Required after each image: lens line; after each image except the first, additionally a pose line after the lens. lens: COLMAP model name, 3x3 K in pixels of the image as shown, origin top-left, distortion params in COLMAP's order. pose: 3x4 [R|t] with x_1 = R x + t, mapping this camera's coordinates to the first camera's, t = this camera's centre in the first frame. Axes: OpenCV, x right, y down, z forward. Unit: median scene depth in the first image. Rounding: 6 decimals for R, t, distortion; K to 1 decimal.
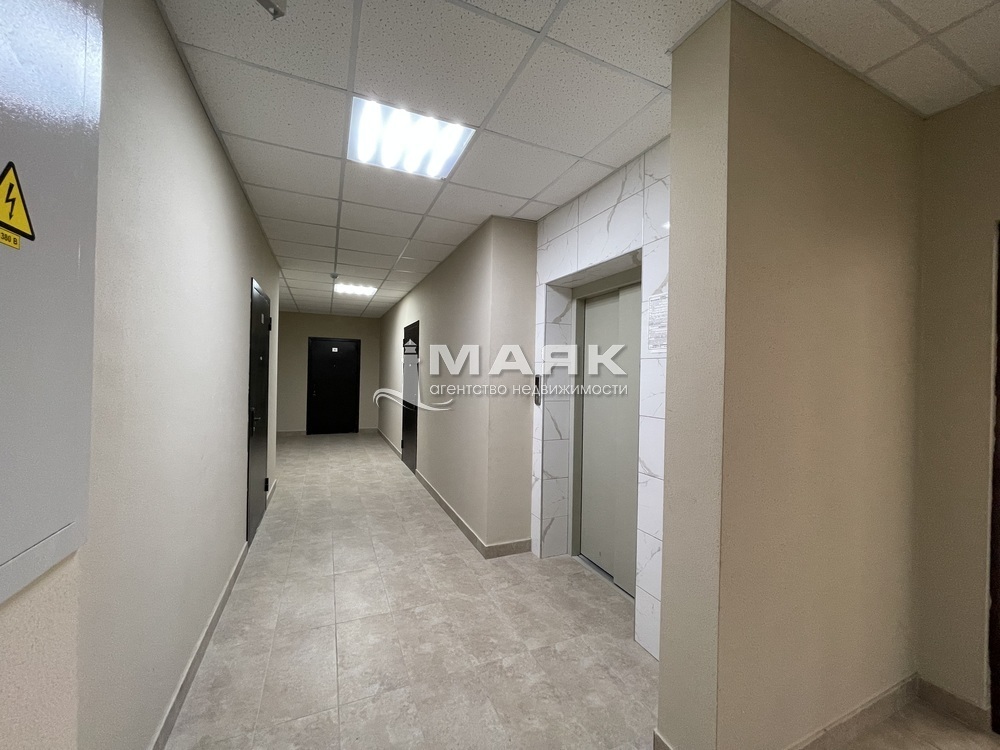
lens RADIAL K [[403.9, 0, 504.8], [0, 403.9, 375.6], [0, 0, 1]] dist [-0.002756, 0.000059]
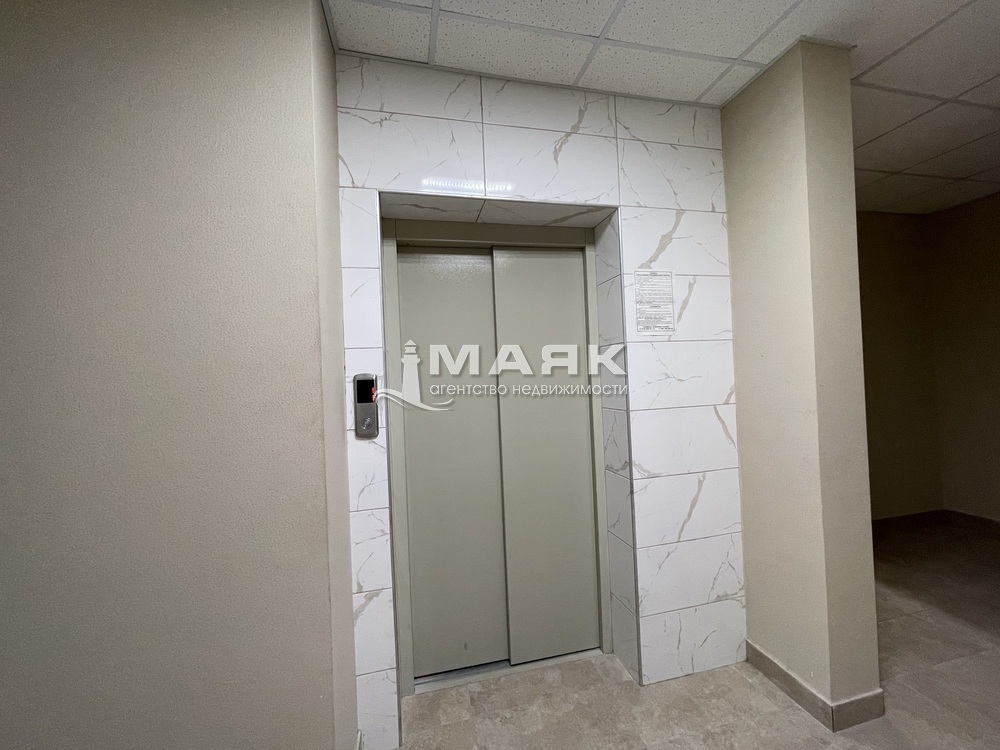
lens RADIAL K [[403.9, 0, 501.2], [0, 403.9, 369.2], [0, 0, 1]] dist [-0.002756, 0.000059]
pose [[0.184313, -0.018528, 0.982693, -0.474461], [0.050872, 0.998662, 0.009288, -0.006469], [-0.981550, 0.048280, 0.185009, 0.998966]]
